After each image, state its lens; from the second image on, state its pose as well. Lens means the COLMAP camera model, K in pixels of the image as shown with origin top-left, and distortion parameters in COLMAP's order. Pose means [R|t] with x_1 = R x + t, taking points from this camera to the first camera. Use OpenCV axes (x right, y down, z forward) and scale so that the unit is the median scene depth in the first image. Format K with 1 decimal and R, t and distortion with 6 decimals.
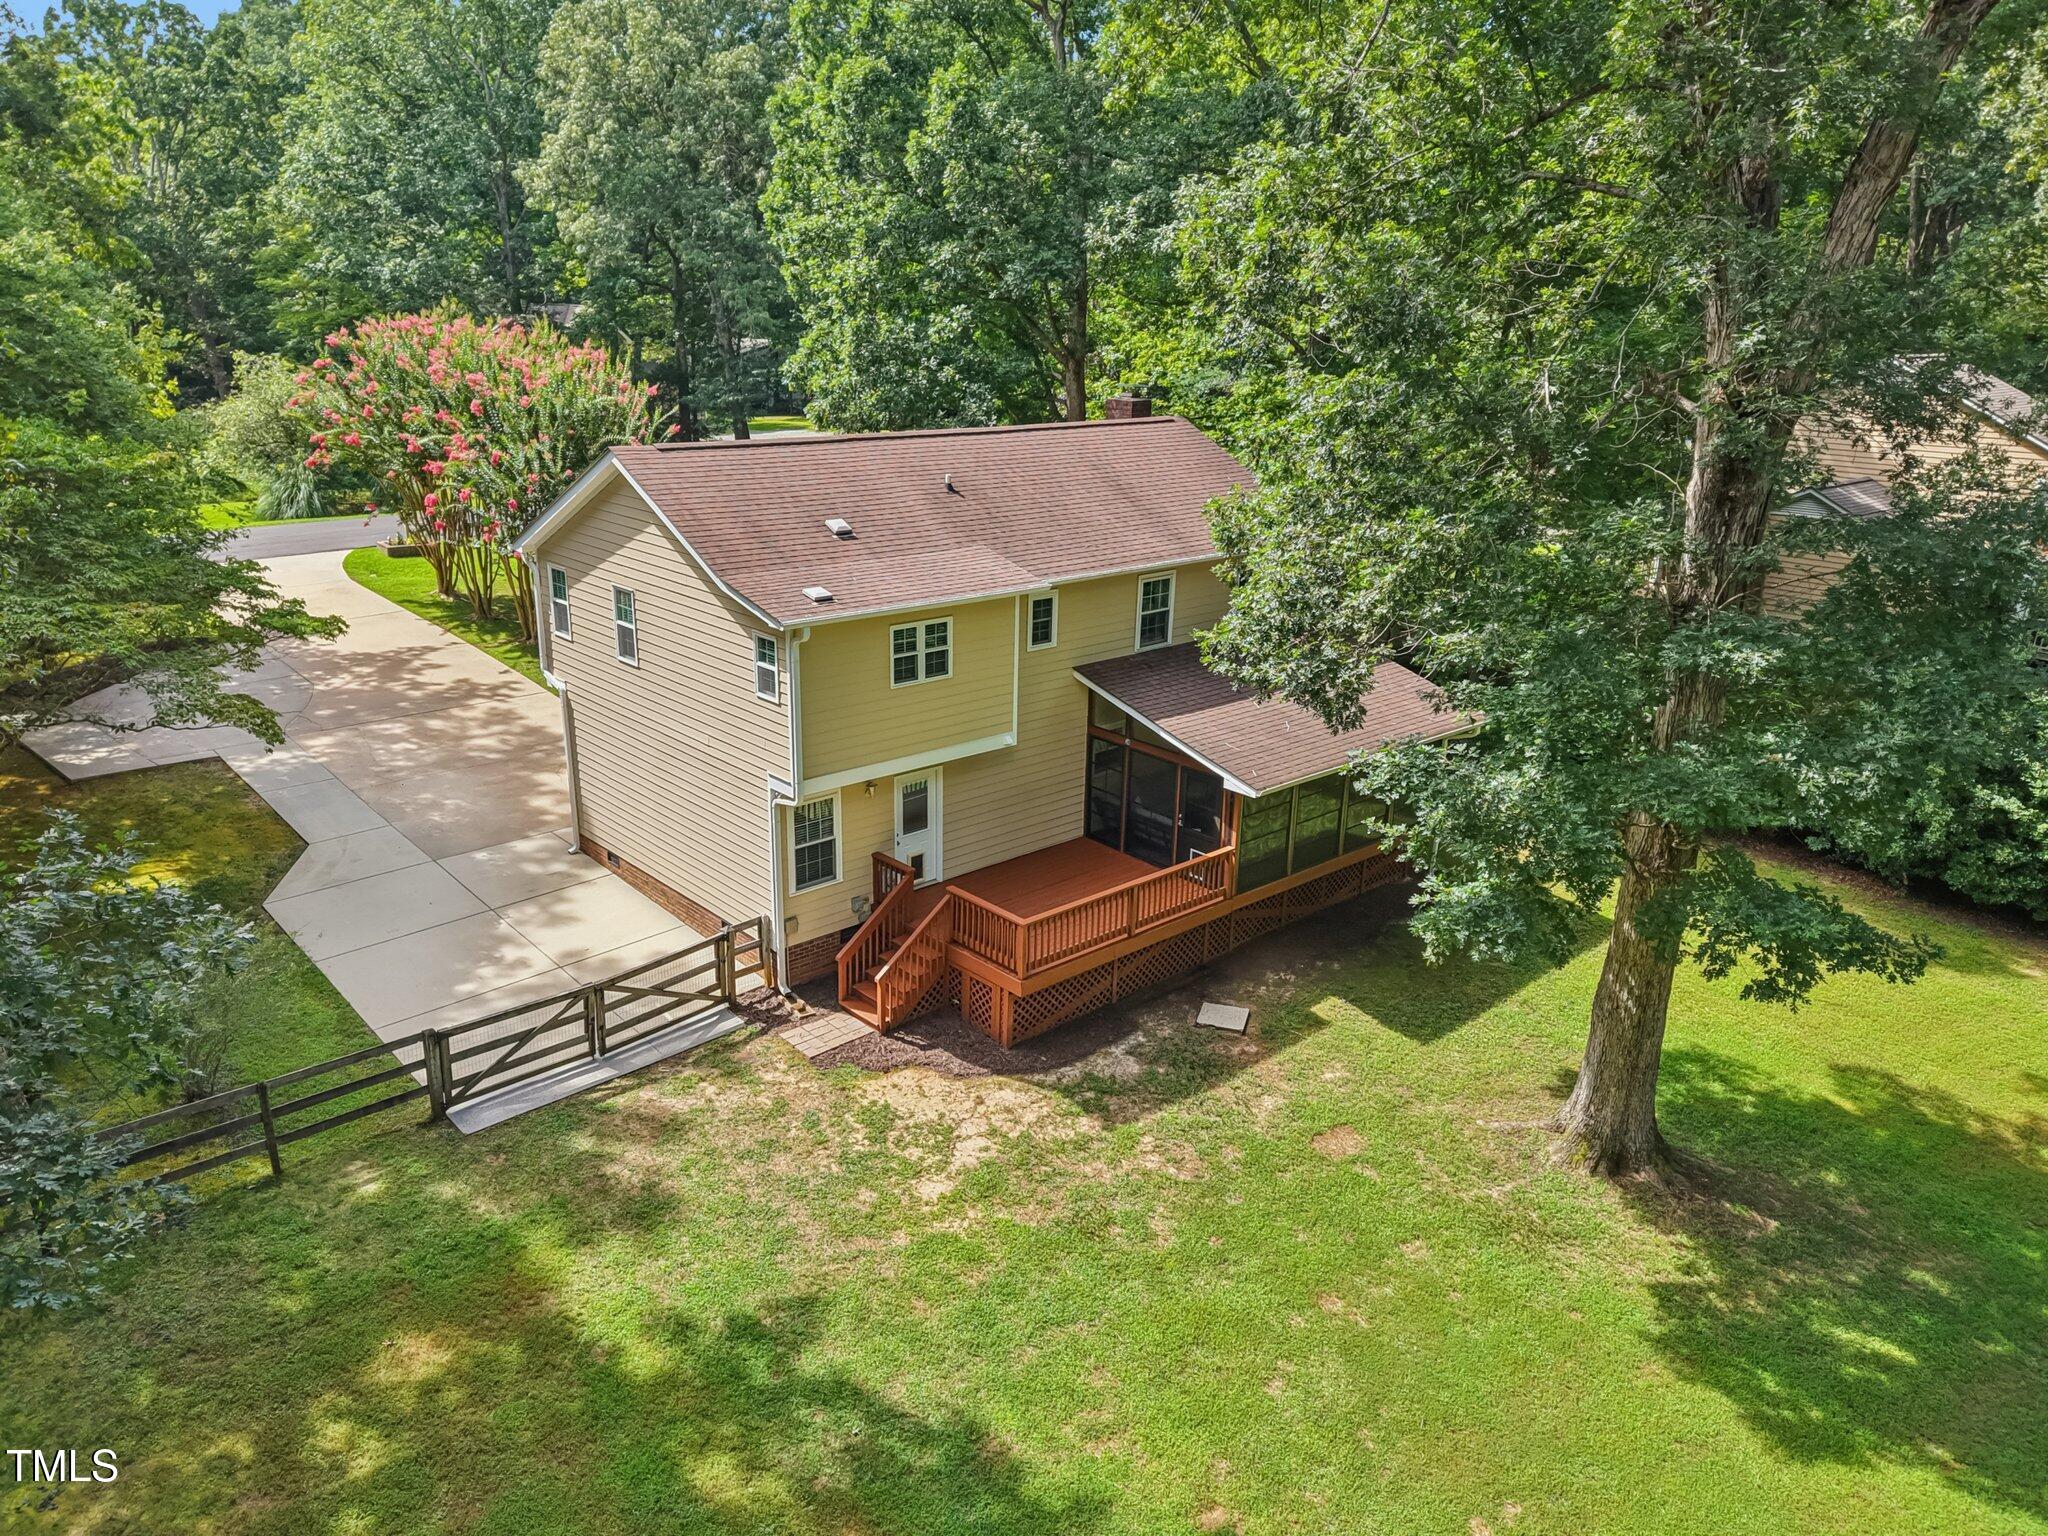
lens RADIAL K [[1371.0, 0, 1017.5], [0, 1371.0, 805.9], [0, 0, 1]] dist [0.009969, -0.010509]
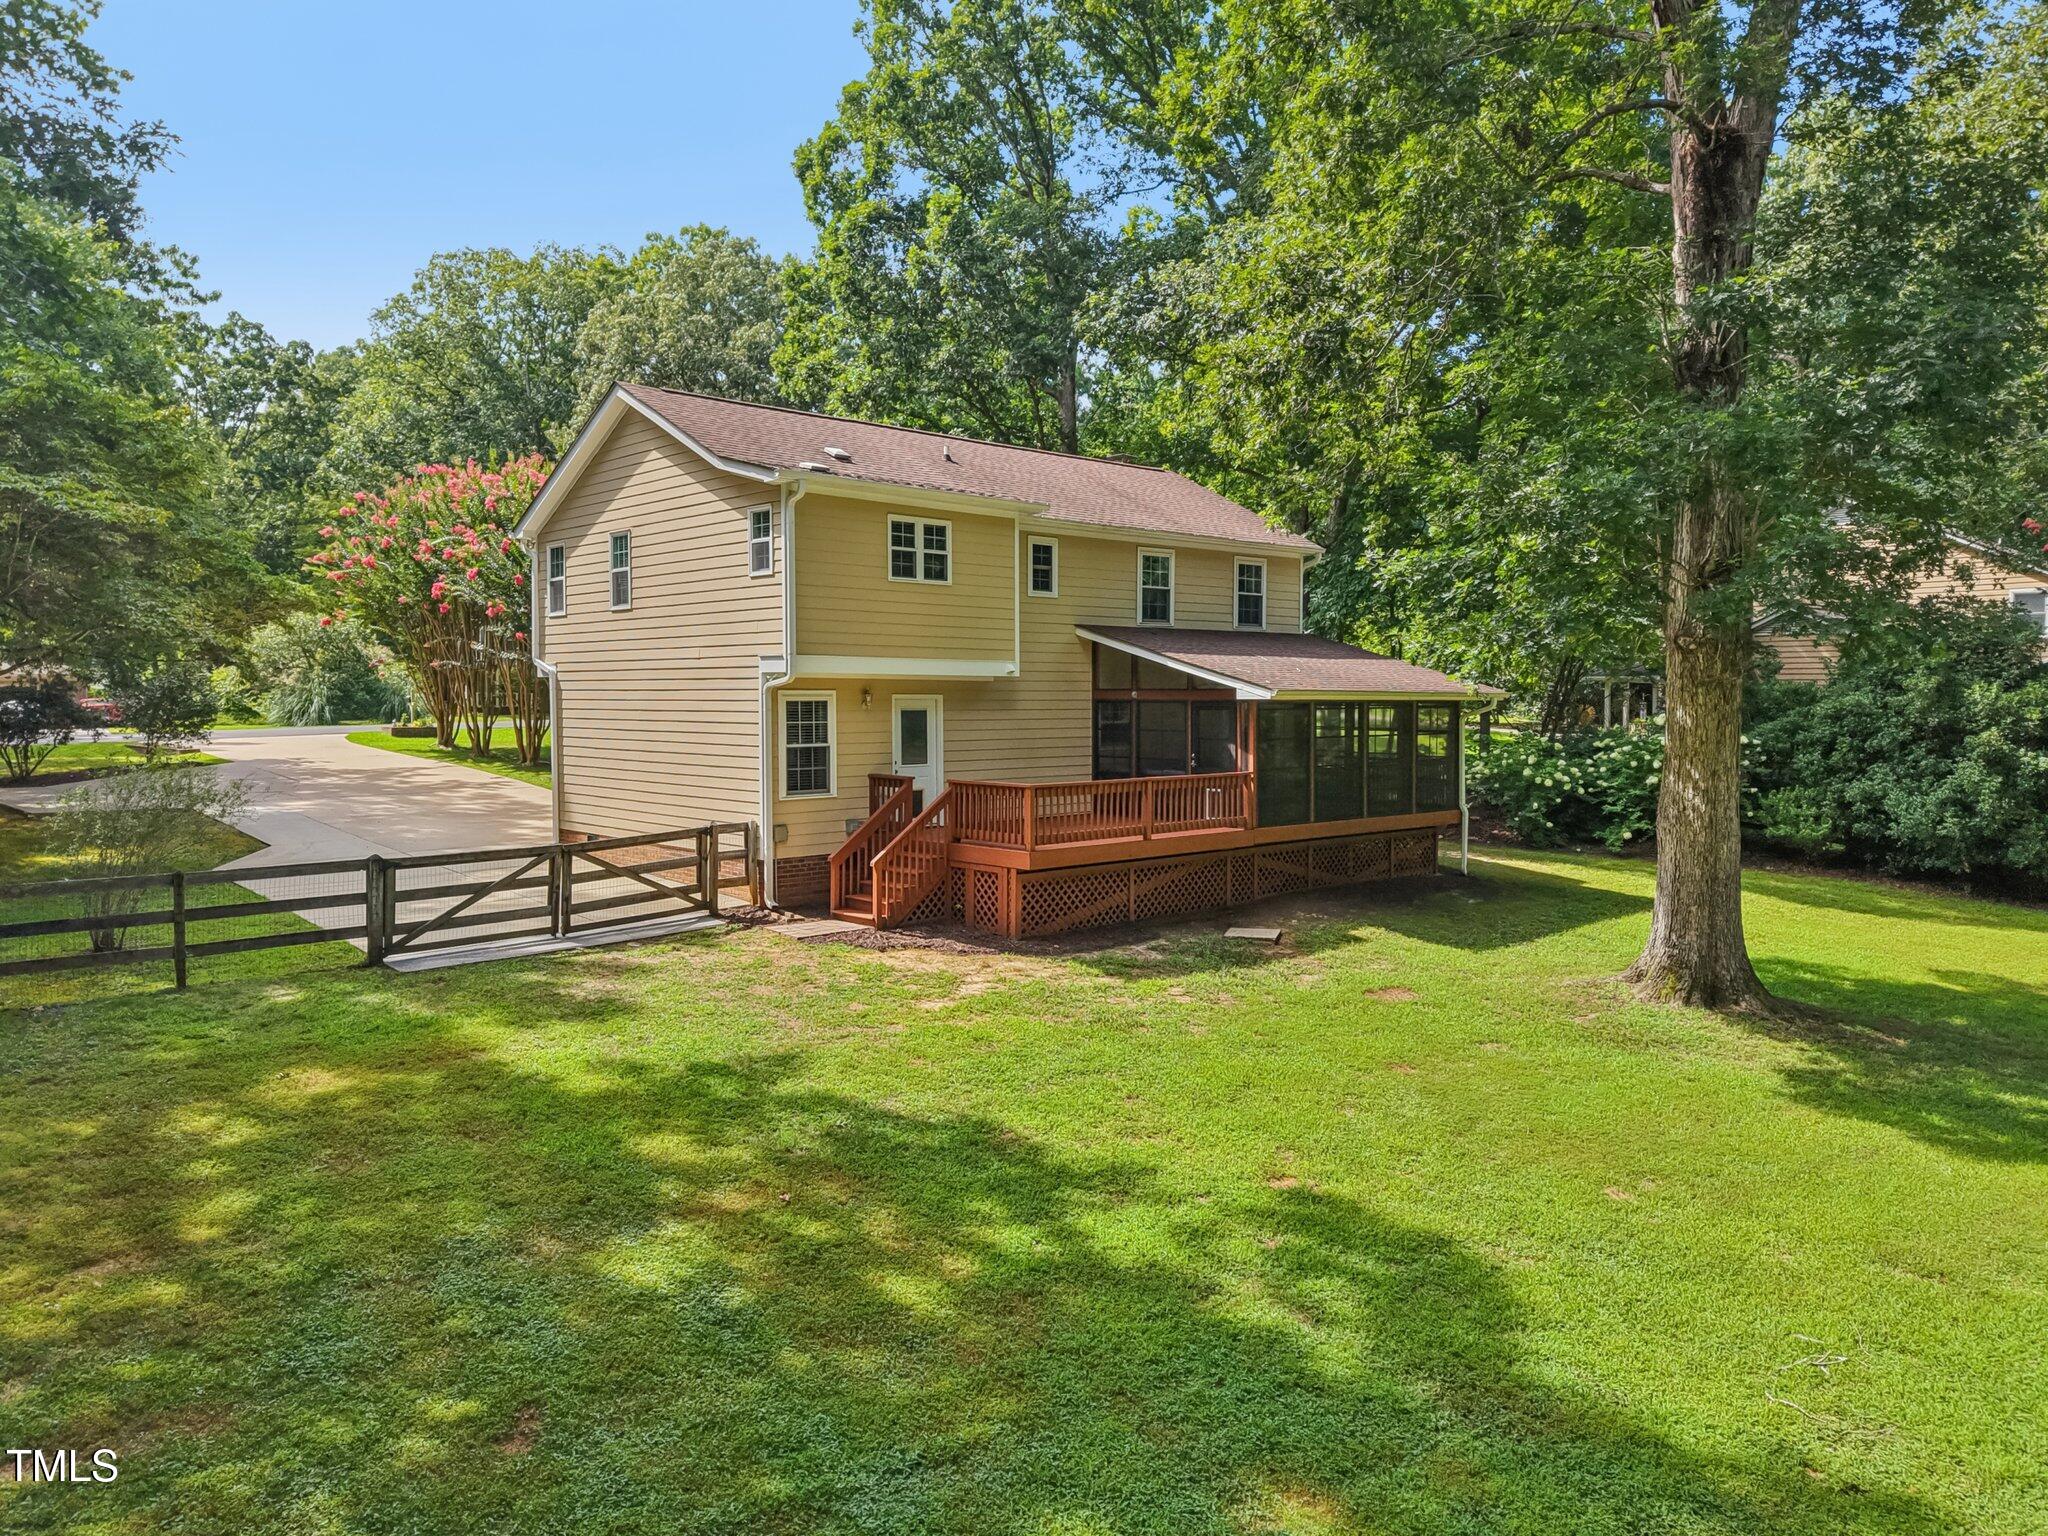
lens RADIAL K [[1371.0, 0, 1023.6], [0, 1371.0, 772.6], [0, 0, 1]] dist [0.009969, -0.010509]
pose [[0.999698, -0.023966, 0.005391, -0.004712], [0.024511, 0.958607, -0.283674, 0.315529], [0.001631, 0.283721, 0.958906, 0.100232]]
